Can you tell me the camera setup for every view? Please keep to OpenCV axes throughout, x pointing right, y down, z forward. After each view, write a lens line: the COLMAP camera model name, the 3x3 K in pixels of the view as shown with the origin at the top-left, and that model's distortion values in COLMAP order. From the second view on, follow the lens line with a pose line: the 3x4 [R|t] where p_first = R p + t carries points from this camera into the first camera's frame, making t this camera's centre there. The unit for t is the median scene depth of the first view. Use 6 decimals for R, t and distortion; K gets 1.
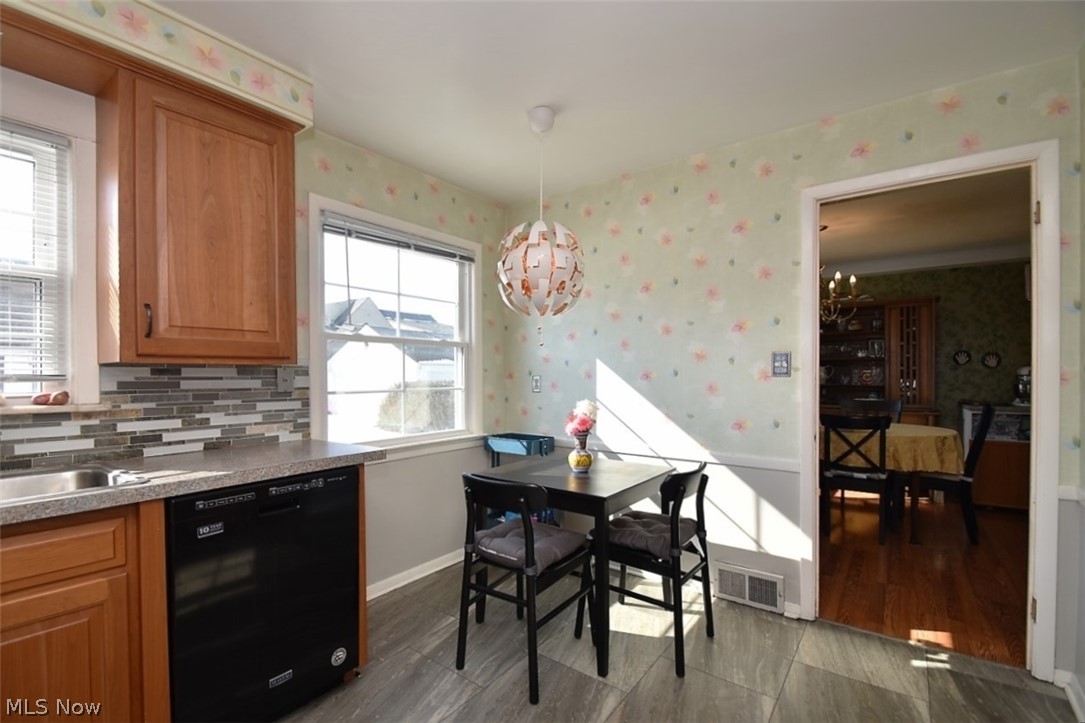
lens RADIAL K [[497.2, 0, 536.8], [0, 497.2, 379.3], [0, 0, 1]] dist [0.000254, -0.010945]
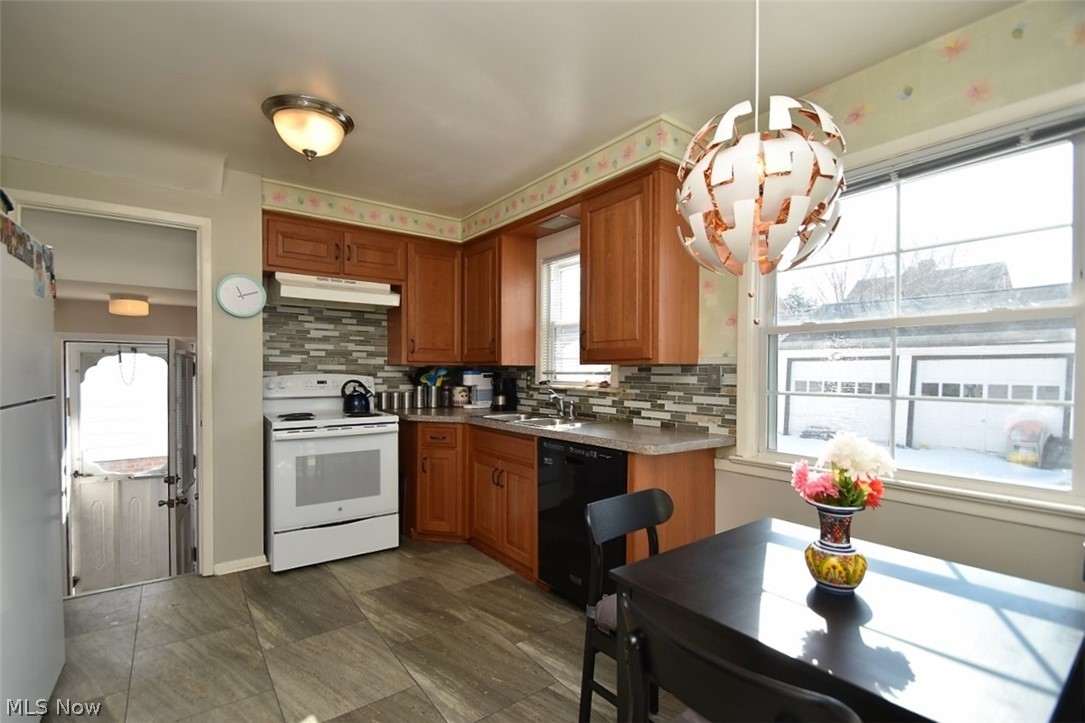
lens RADIAL K [[487.6, 0, 517.7], [0, 487.6, 377.9], [0, 0, 1]] dist [0.010048, -0.015657]
pose [[-0.324451, 0.016514, -0.945759, 0.668256], [-0.010217, 0.999728, 0.020961, -0.015489], [0.945847, 0.016464, -0.324194, 0.968641]]
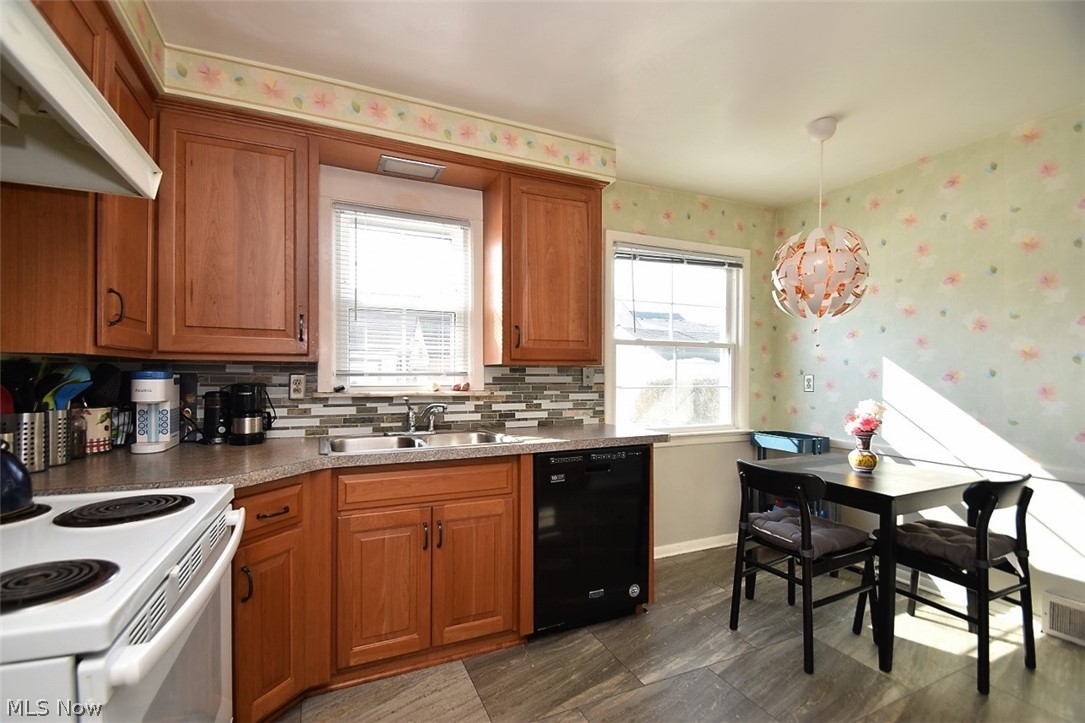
lens RADIAL K [[487.6, 0, 517.7], [0, 487.6, 377.9], [0, 0, 1]] dist [0.010048, -0.015657]
pose [[0.866496, 0.011588, -0.499049, -0.027223], [-0.010595, 0.999932, 0.004821, 0.000012], [0.499071, 0.001110, 0.866560, -0.211201]]
